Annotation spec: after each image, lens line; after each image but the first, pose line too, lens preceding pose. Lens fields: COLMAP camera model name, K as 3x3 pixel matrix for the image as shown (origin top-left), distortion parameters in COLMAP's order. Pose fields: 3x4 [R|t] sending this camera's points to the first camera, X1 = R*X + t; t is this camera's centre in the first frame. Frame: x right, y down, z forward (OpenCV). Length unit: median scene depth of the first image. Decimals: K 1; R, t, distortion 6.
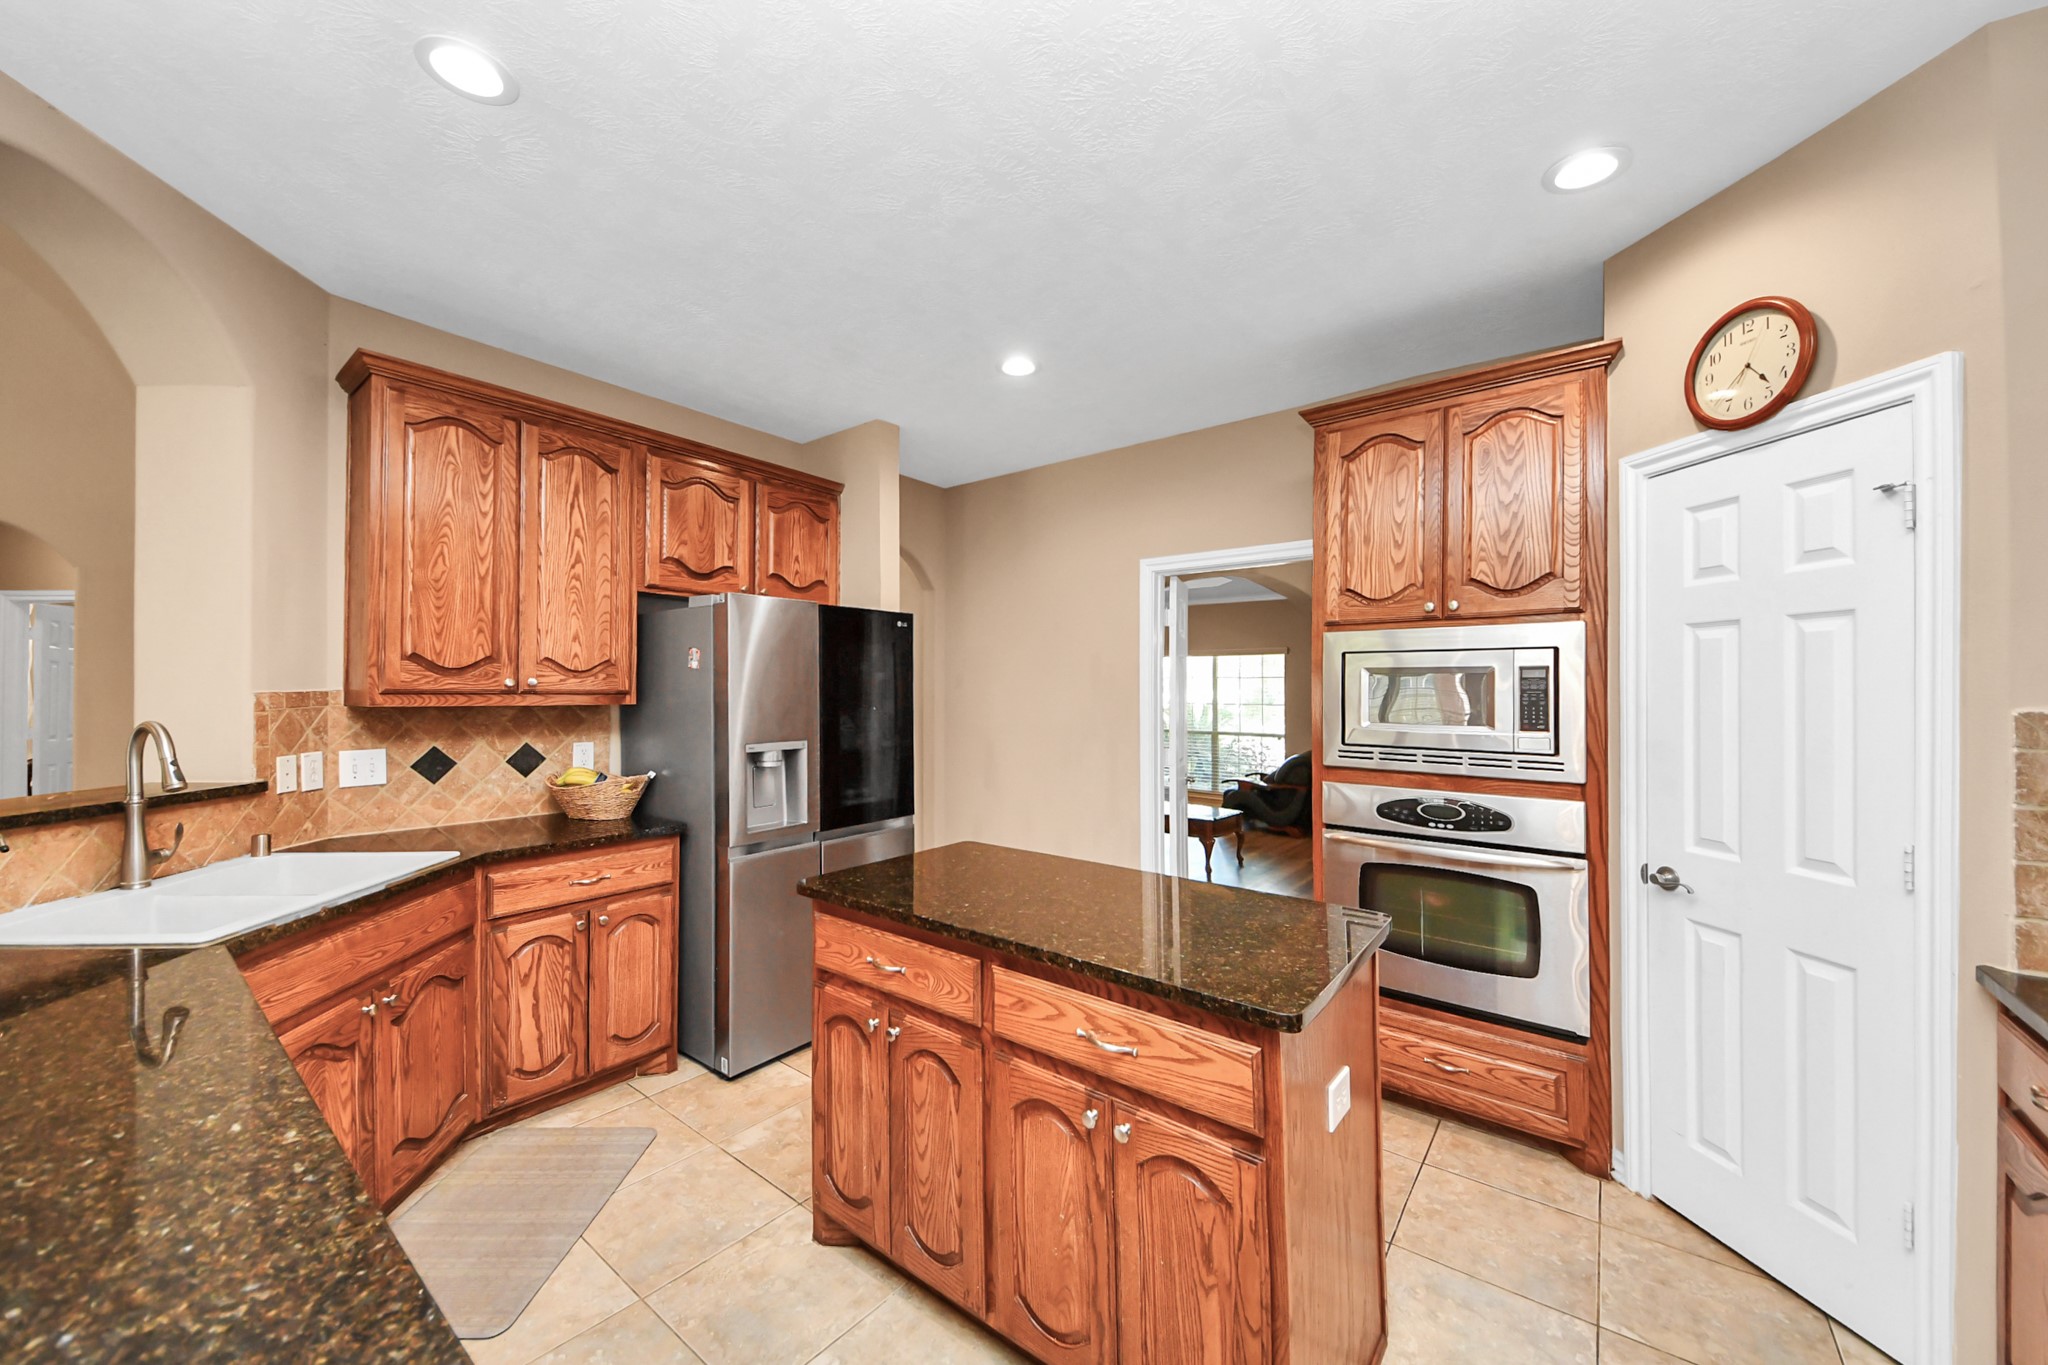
lens RADIAL K [[738.0, 0, 1020.0], [0, 738.0, 680.7], [0, 0, 1]] dist [0.025277, -0.017776]
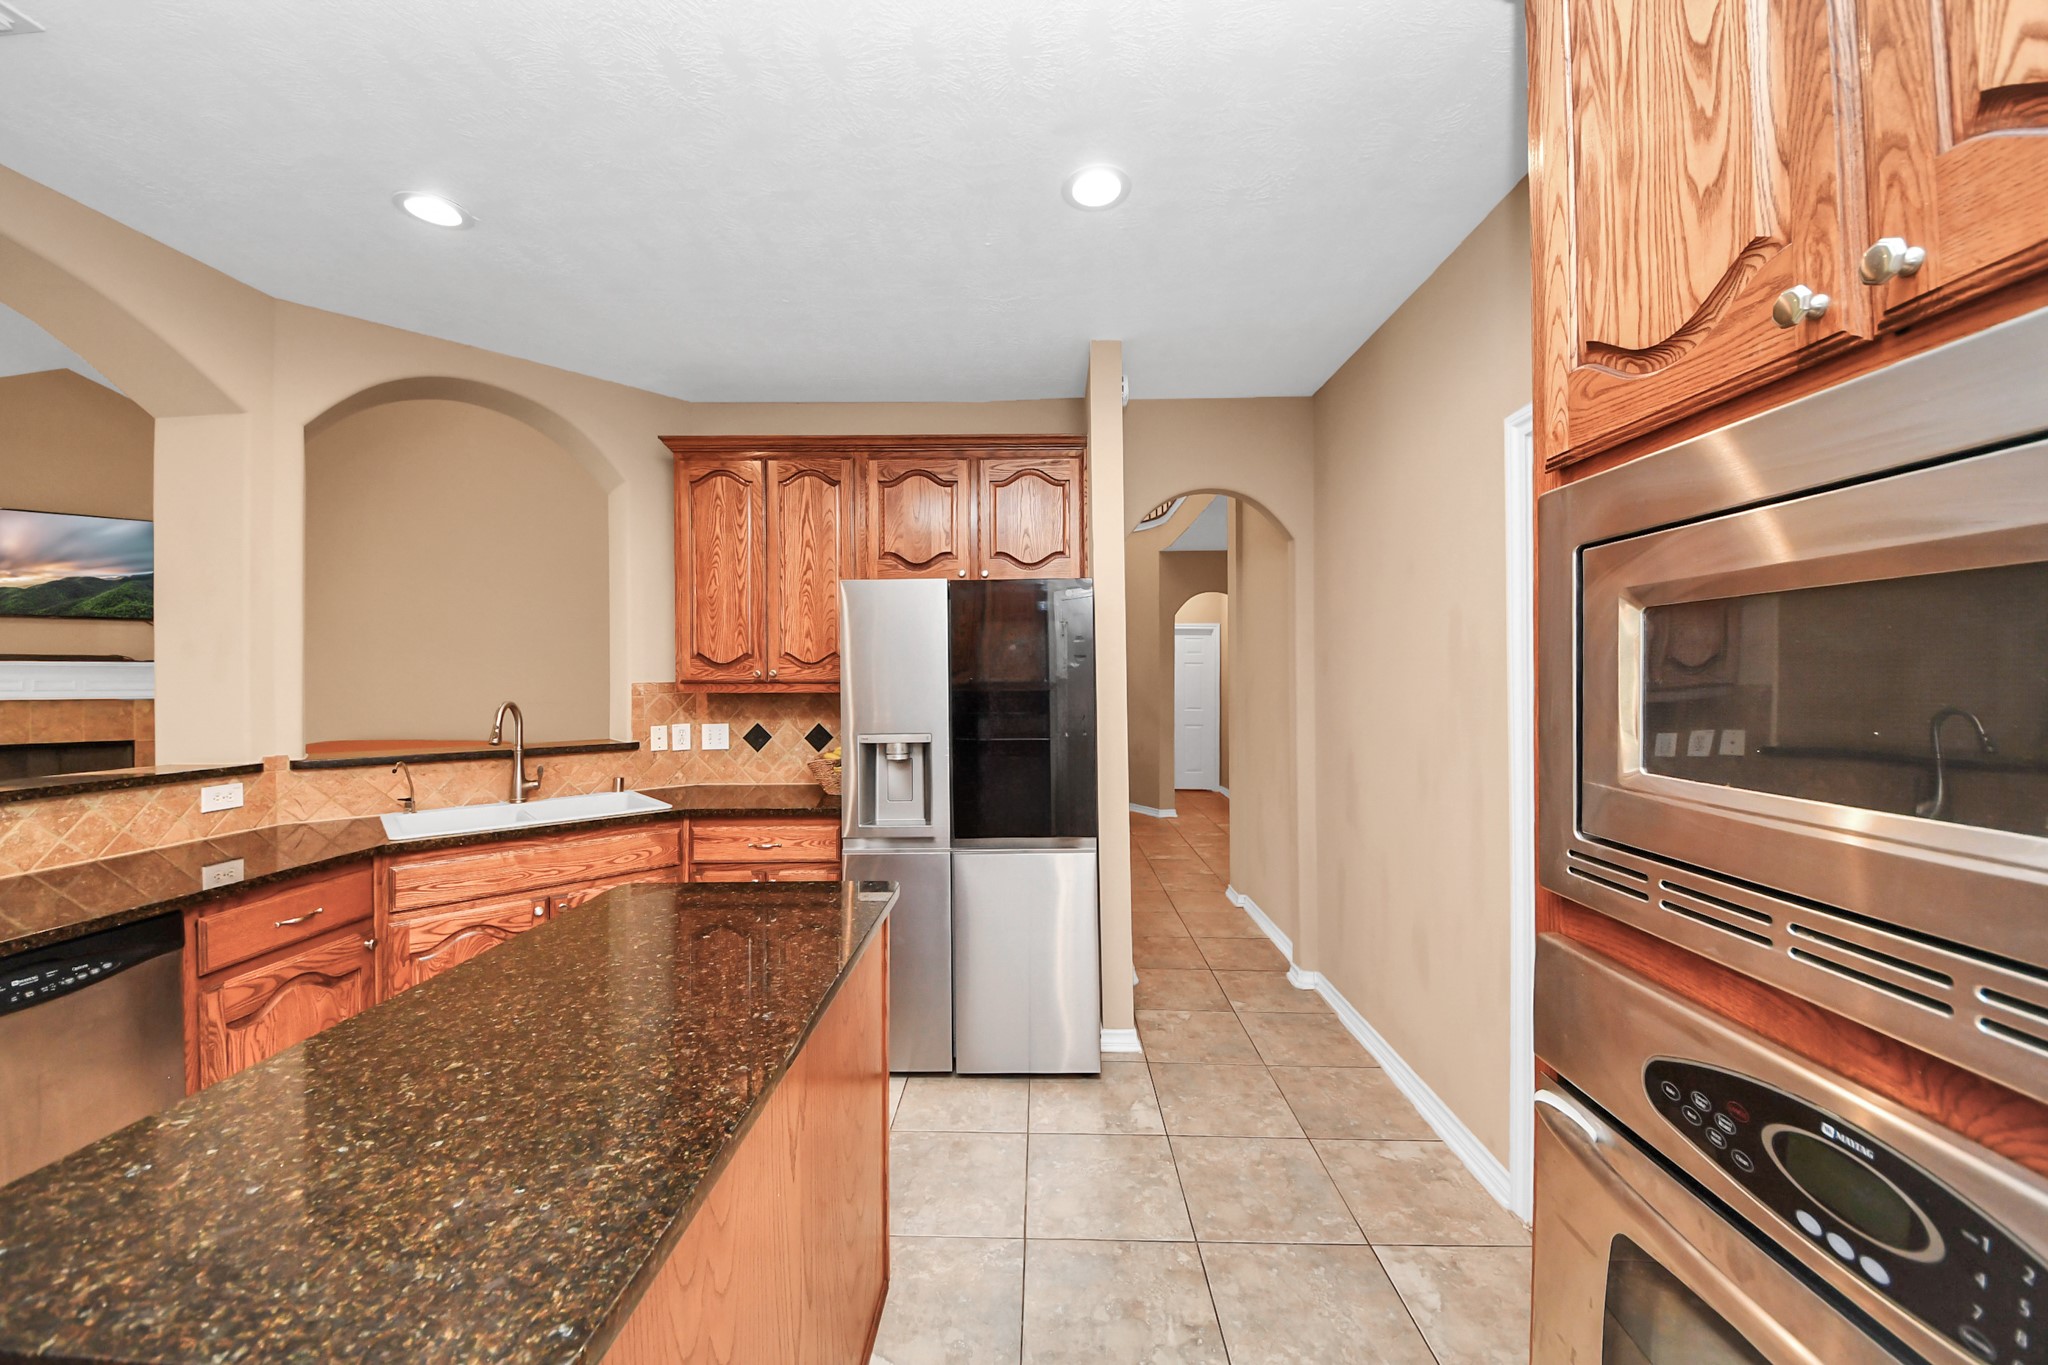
lens RADIAL K [[737.9, 0, 1014.2], [0, 737.9, 672.0], [0, 0, 1]] dist [0.054775, -0.024027]
pose [[0.595765, -0.014866, -0.803021, 0.590036], [0.020903, 0.999777, -0.003001, 0.012534], [0.802887, -0.014998, 0.595943, 0.643135]]
